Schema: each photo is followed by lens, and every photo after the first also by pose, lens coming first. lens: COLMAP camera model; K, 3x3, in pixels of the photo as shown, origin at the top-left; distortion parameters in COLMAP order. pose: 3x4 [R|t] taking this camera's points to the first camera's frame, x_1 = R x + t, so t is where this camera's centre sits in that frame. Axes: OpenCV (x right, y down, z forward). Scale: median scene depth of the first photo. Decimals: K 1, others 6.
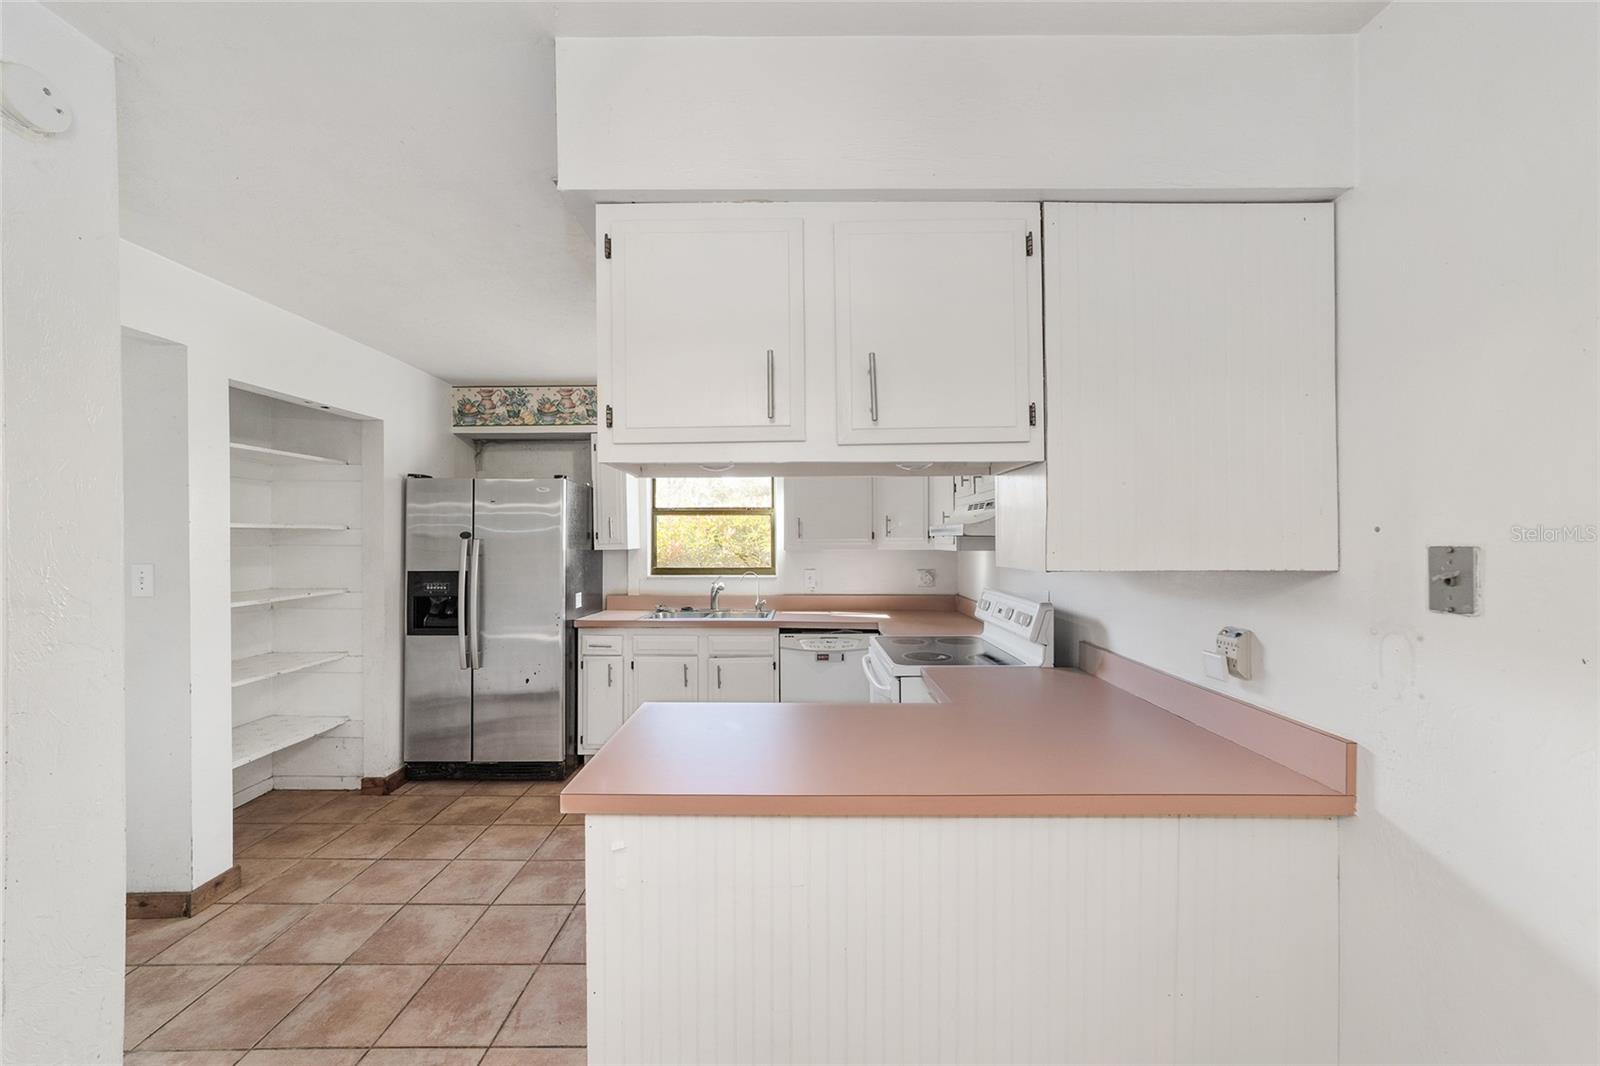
lens RADIAL K [[617.4, 0, 801.1], [0, 617.4, 537.7], [0, 0, 1]] dist [-0.012053, 0.003004]
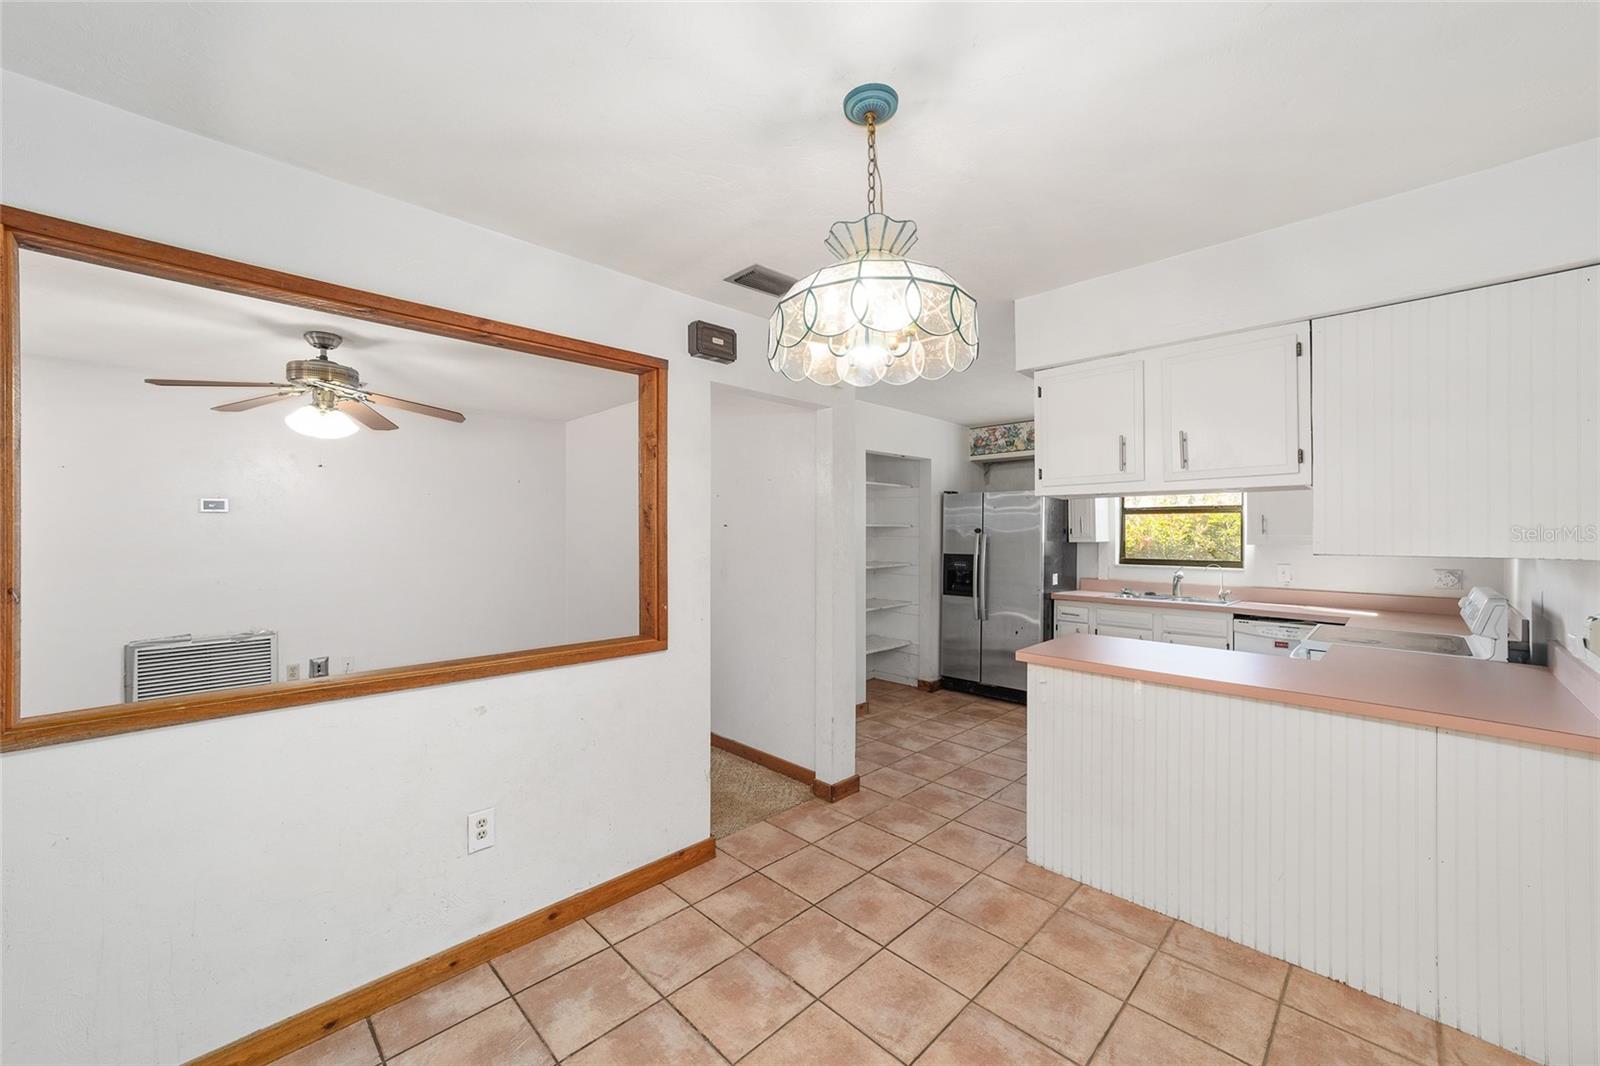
lens RADIAL K [[617.4, 0, 797.1], [0, 617.4, 535.9], [0, 0, 1]] dist [-0.012053, 0.003004]
pose [[0.706929, 0.006748, -0.707252, 0.205511], [-0.003974, 0.999977, 0.005569, 0.001898], [0.707273, -0.001127, 0.706939, -0.372108]]
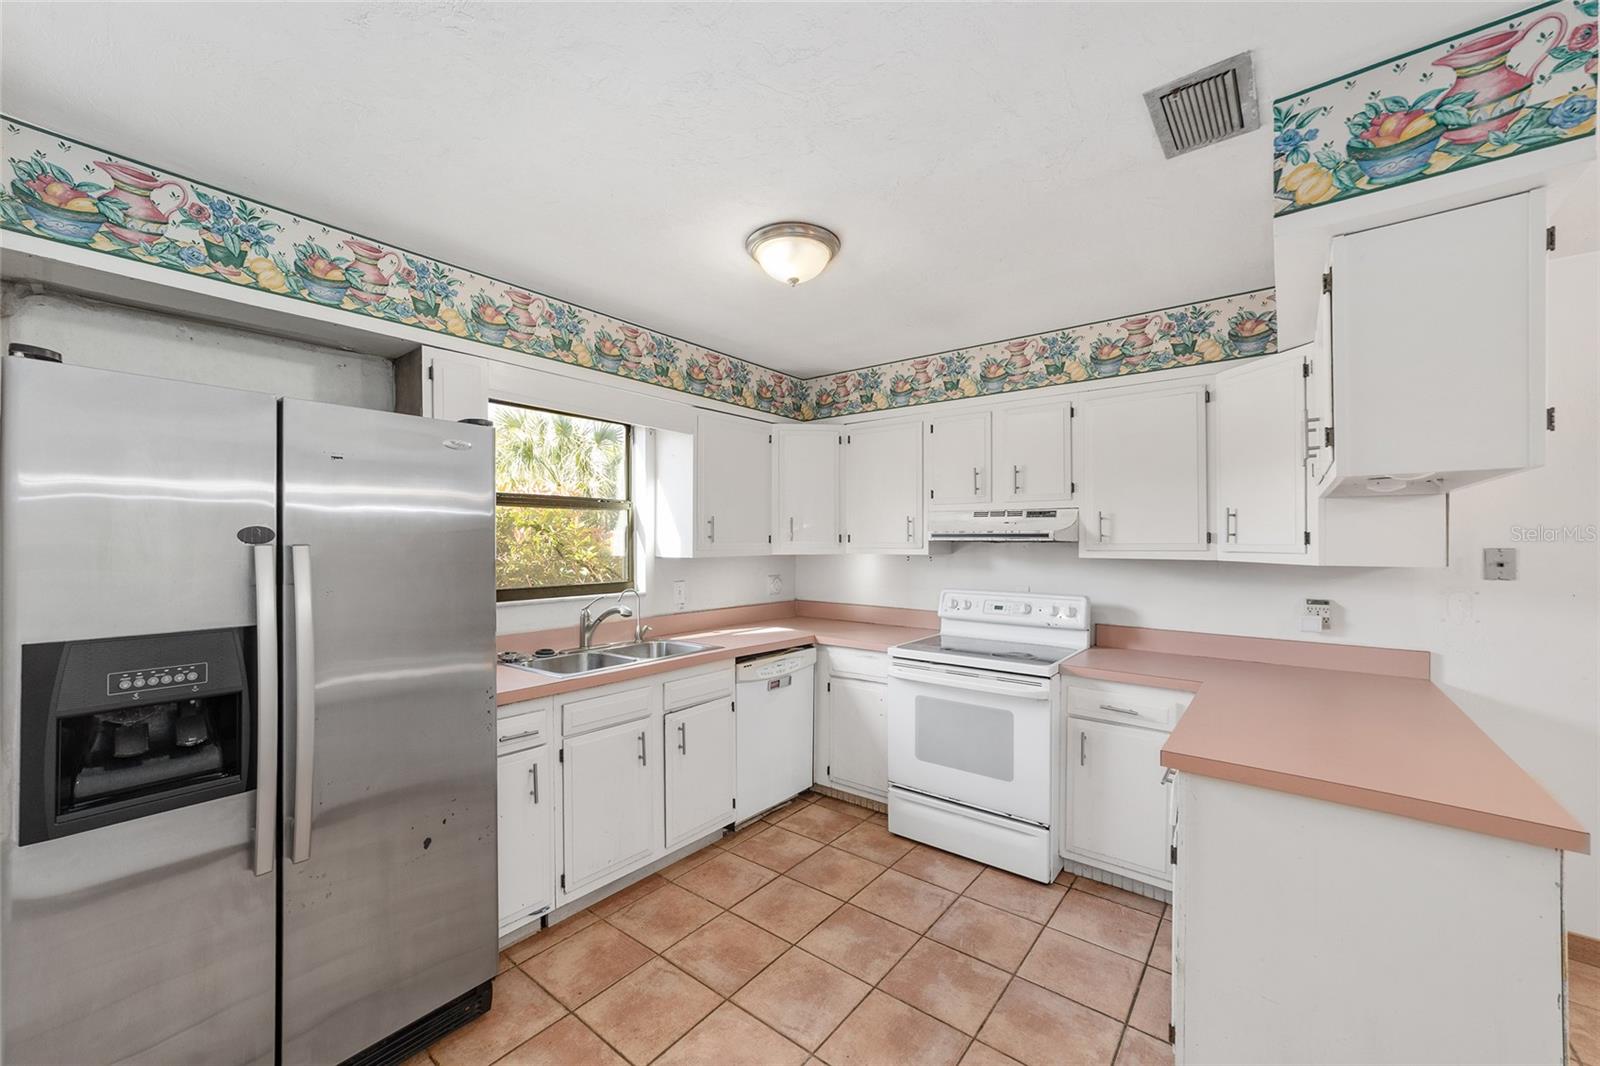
lens RADIAL K [[617.4, 0, 805.2], [0, 617.4, 537.8], [0, 0, 1]] dist [-0.012053, 0.003004]
pose [[0.620812, 0.005463, 0.783941, -0.635280], [-0.003174, 0.999985, -0.004455, -0.001711], [-0.783953, 0.000278, 0.620820, 0.477406]]
